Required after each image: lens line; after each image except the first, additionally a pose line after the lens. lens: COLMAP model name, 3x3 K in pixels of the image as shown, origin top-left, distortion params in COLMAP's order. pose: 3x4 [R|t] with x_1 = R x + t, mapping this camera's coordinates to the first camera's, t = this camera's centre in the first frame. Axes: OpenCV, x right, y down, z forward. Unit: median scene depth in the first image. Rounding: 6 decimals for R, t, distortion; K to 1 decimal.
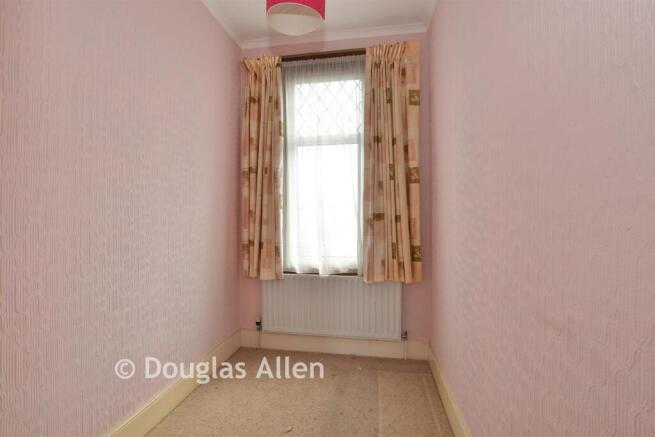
lens RADIAL K [[295.6, 0, 327.5], [0, 295.6, 218.5], [0, 0, 1]] dist [-0.001186, -0.000187]
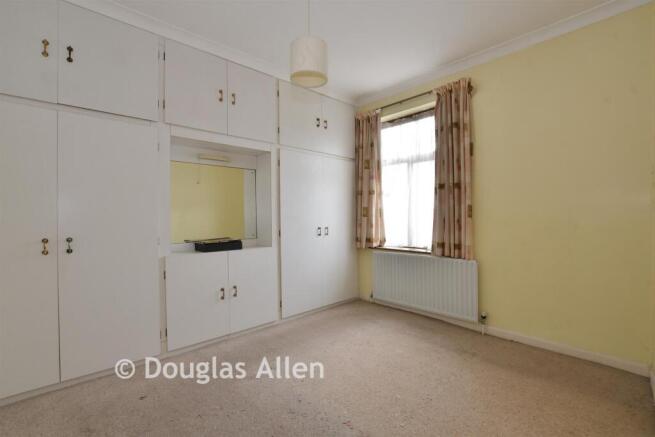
lens RADIAL K [[295.6, 0, 327.5], [0, 295.6, 218.5], [0, 0, 1]] dist [-0.001186, -0.000187]
pose [[0.784943, -0.003180, -0.619559, 0.537944], [-0.023896, 0.999087, -0.035402, 0.064154], [0.619107, 0.042593, 0.784151, -0.300005]]
